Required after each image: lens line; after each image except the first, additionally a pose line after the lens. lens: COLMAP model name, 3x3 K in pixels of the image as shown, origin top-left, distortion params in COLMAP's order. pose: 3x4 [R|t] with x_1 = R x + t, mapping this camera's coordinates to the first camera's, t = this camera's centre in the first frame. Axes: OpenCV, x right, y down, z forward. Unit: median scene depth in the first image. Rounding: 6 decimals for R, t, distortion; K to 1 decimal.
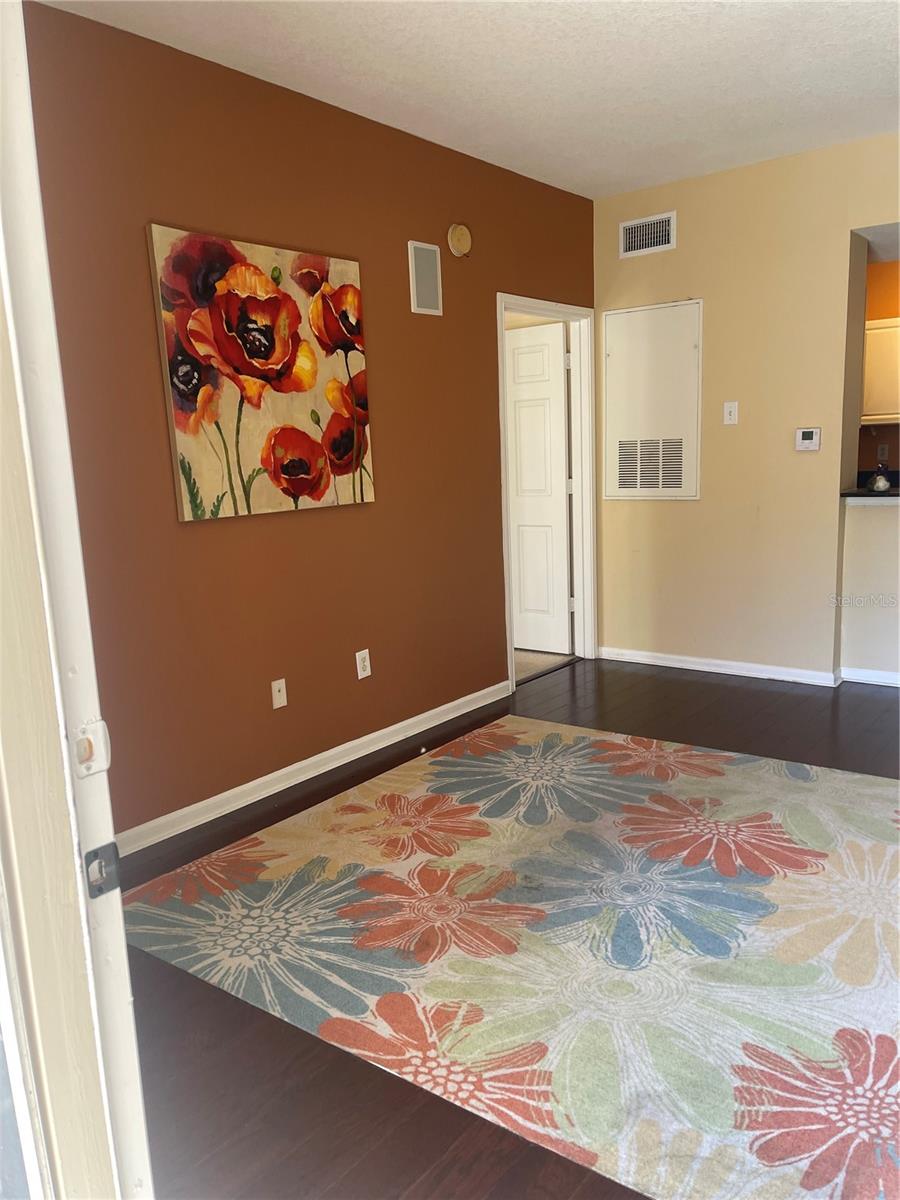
lens RADIAL K [[914.0, 0, 452.6], [0, 914.0, 614.2], [0, 0, 1]] dist [0.088481, -0.204679]
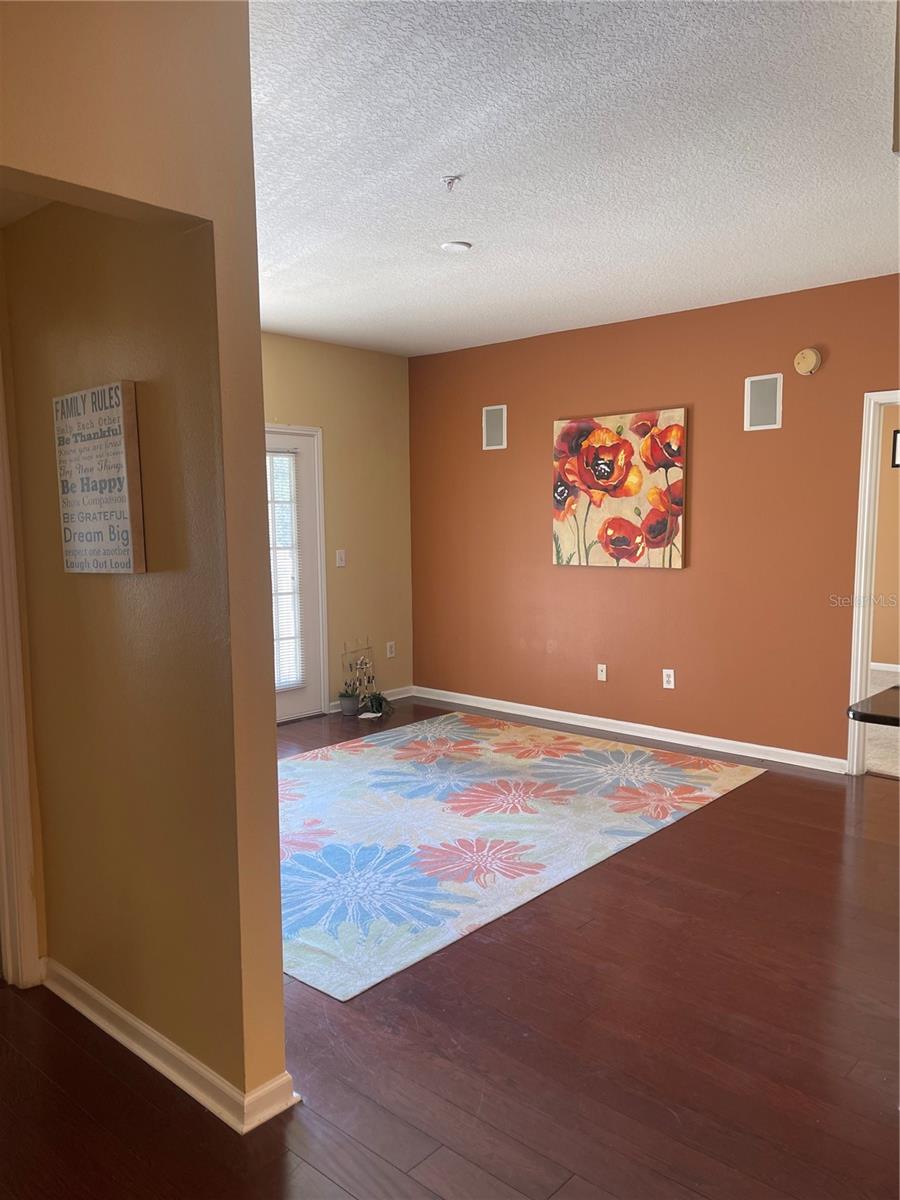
lens RADIAL K [[914.0, 0, 452.6], [0, 914.0, 614.2], [0, 0, 1]] dist [0.088481, -0.204679]
pose [[-0.083720, 0.149086, -0.985274, 1.563387], [-0.166487, 0.972755, 0.161338, -0.258052], [0.982483, 0.177543, -0.056618, 0.848772]]
